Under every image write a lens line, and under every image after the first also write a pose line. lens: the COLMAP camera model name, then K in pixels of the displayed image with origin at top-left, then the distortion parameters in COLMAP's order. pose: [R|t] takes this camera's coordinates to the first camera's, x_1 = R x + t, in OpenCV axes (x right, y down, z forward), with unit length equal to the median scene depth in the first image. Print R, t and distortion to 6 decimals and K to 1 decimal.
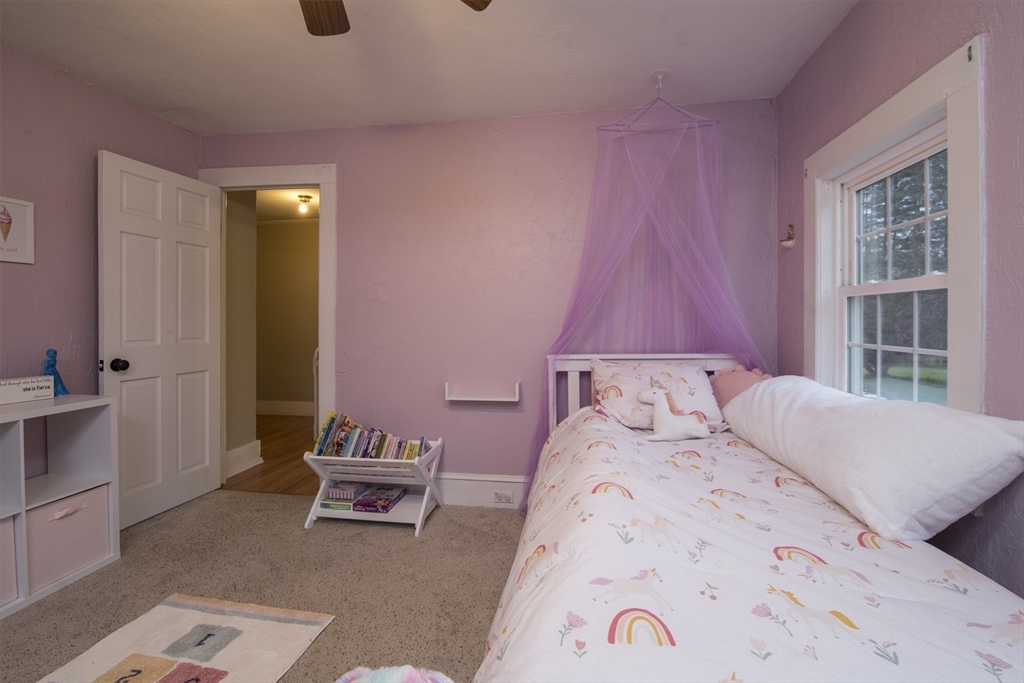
lens RADIAL K [[461.4, 0, 512.7], [0, 461.4, 319.8], [0, 0, 1]] dist [-0.014519, -0.000473]
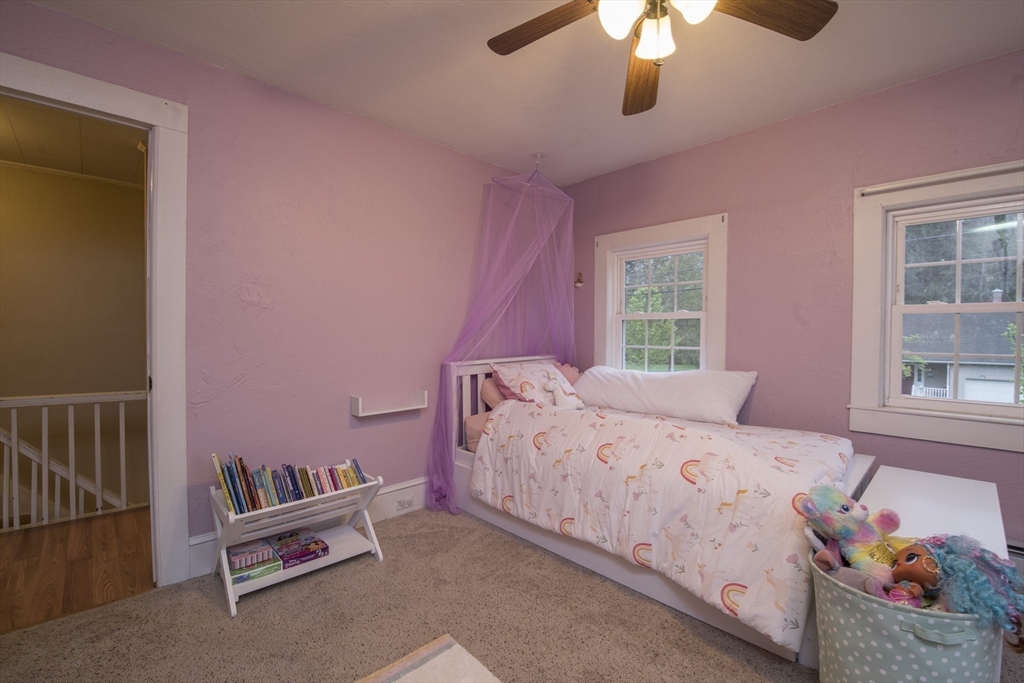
lens RADIAL K [[446.7, 0, 513.0], [0, 446.7, 343.2], [0, 0, 1]] dist [0.002378, -0.015643]
pose [[0.602888, -0.013496, 0.797712, -0.740319], [-0.003916, 0.999795, 0.019875, 0.006471], [-0.797816, -0.015107, 0.602711, 0.229761]]
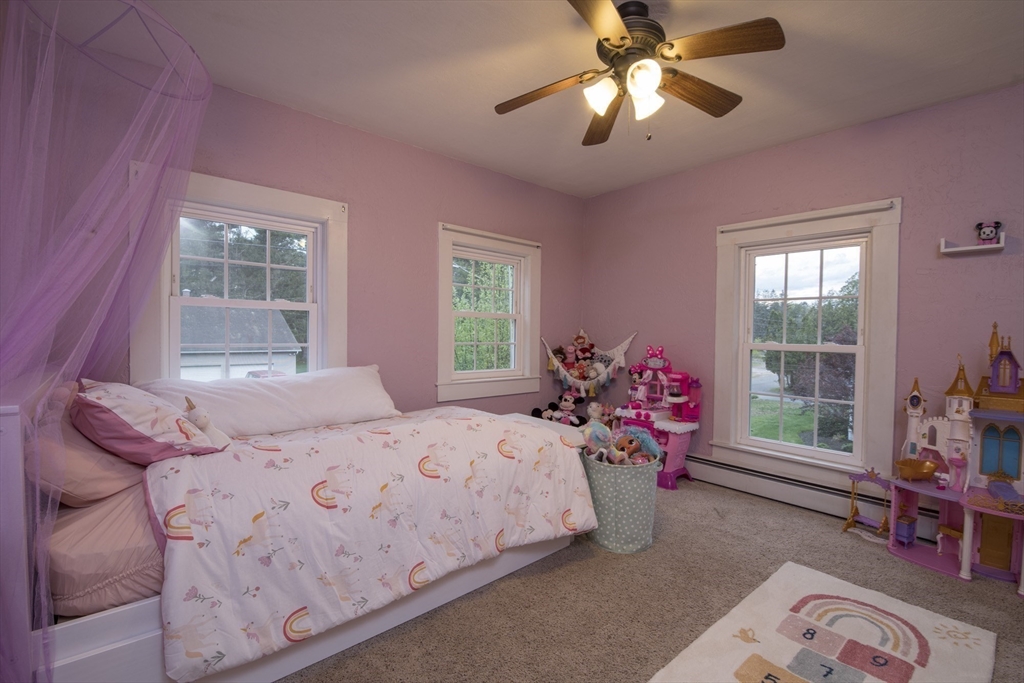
lens RADIAL K [[446.7, 0, 513.0], [0, 446.7, 343.2], [0, 0, 1]] dist [0.002378, -0.015643]
pose [[-0.776720, -0.023856, 0.629394, -0.518869], [-0.012890, 0.999675, 0.021984, 0.009211], [-0.629714, 0.008962, -0.776775, 1.089552]]
